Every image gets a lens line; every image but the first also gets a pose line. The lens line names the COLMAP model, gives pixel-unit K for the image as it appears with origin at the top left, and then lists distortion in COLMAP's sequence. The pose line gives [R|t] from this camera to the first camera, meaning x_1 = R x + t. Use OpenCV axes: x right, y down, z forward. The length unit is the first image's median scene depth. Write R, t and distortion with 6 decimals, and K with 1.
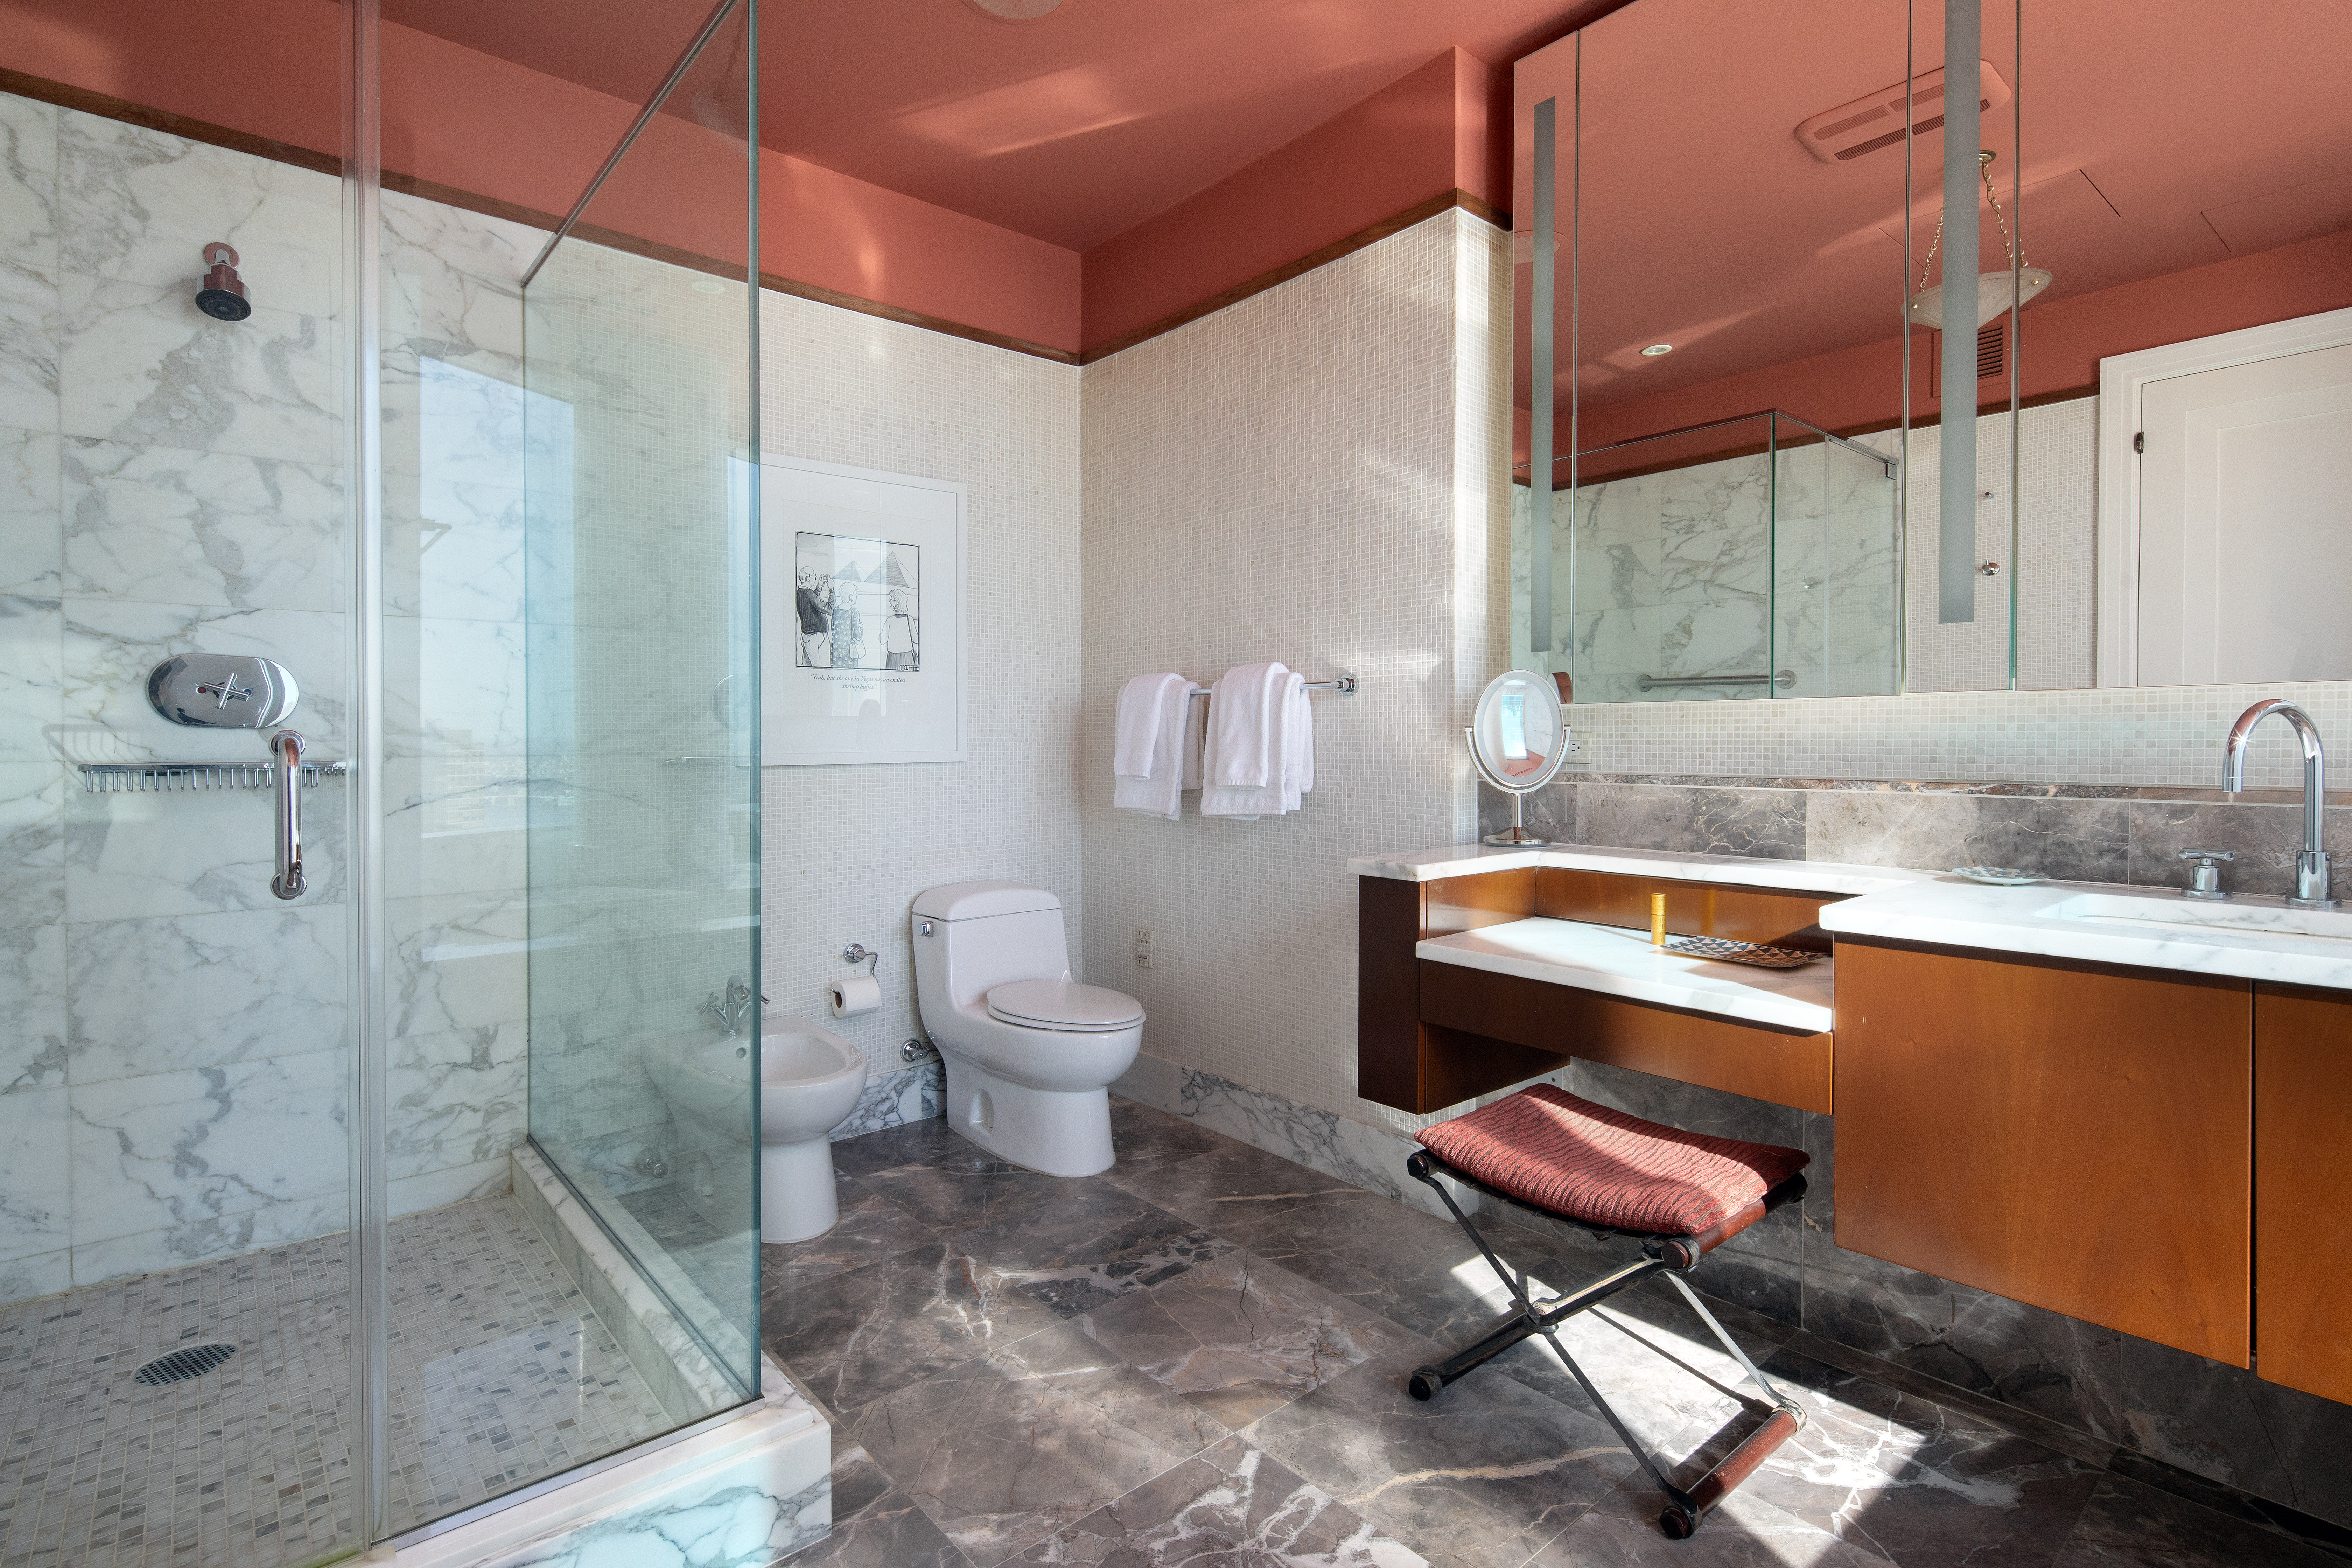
lens RADIAL K [[1166.8, 0, 1179.2], [0, 1166.8, 761.6], [0, 0, 1]] dist [0.001908, 0.000456]
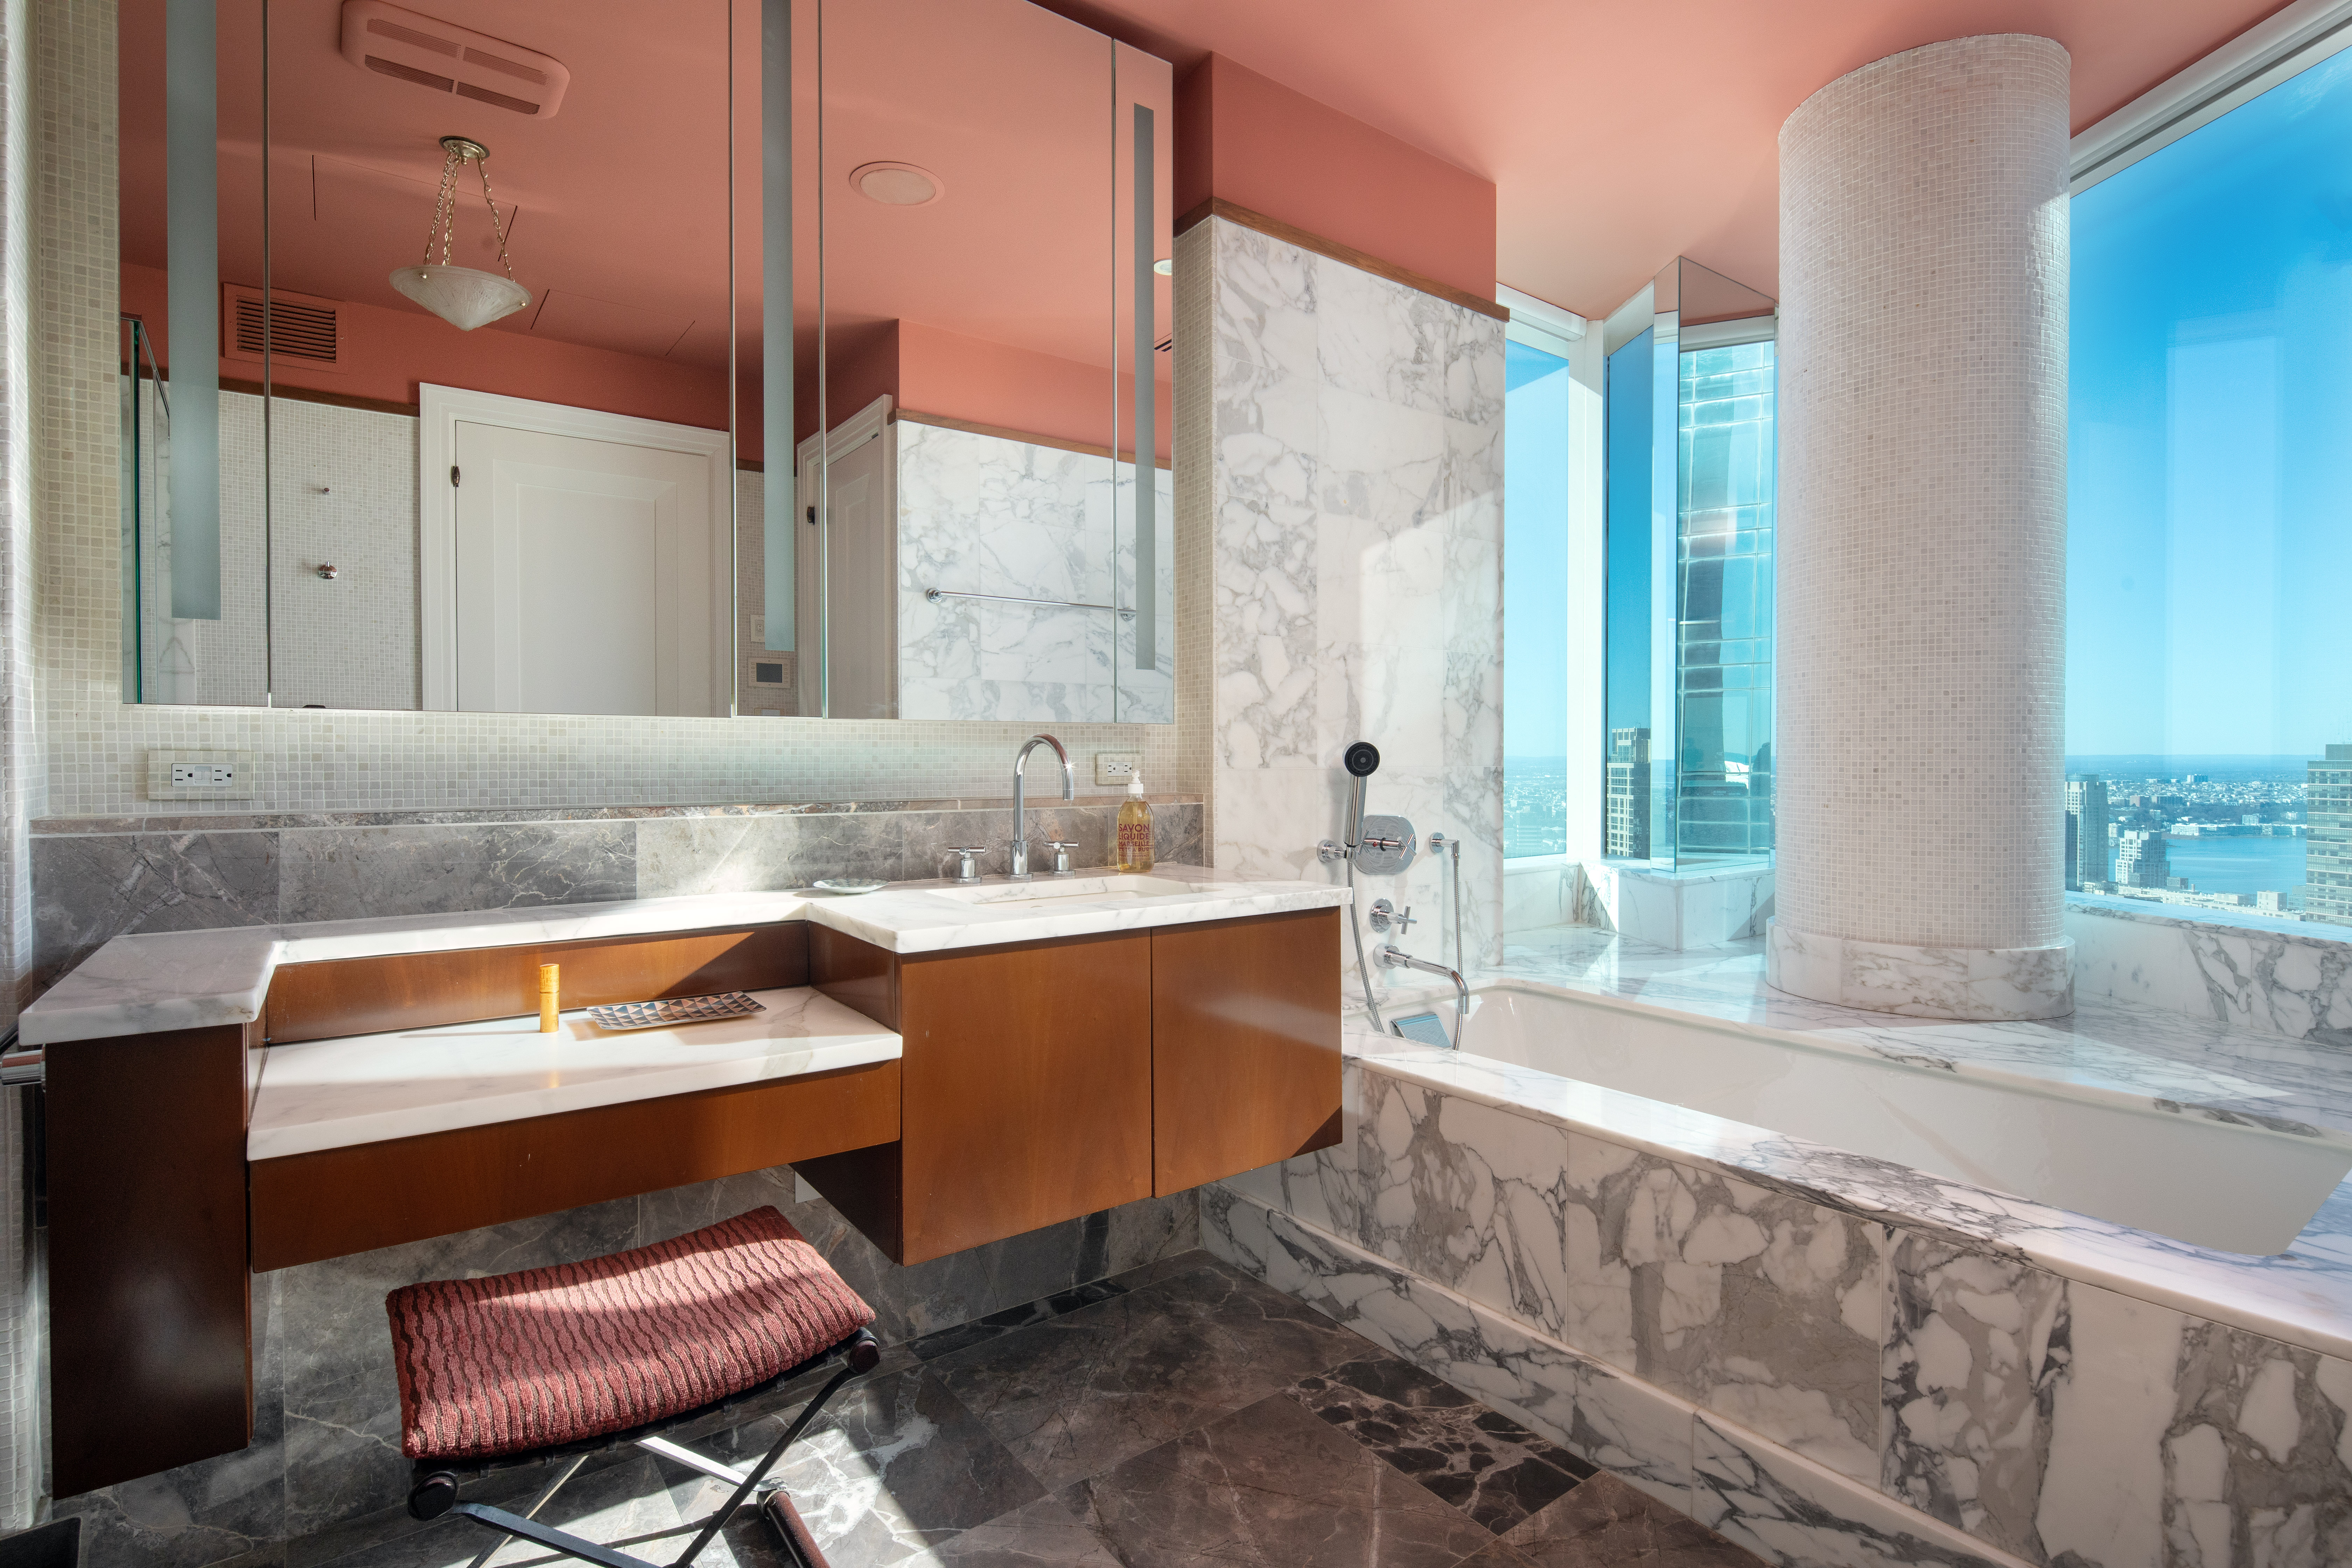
lens RADIAL K [[1166.8, 0, 1179.2], [0, 1166.8, 761.6], [0, 0, 1]] dist [0.001908, 0.000456]
pose [[0.044202, -0.001076, 0.999022, -0.336512], [0.017370, 0.999849, 0.000309, -0.012955], [-0.998872, 0.017340, 0.044214, 0.551309]]
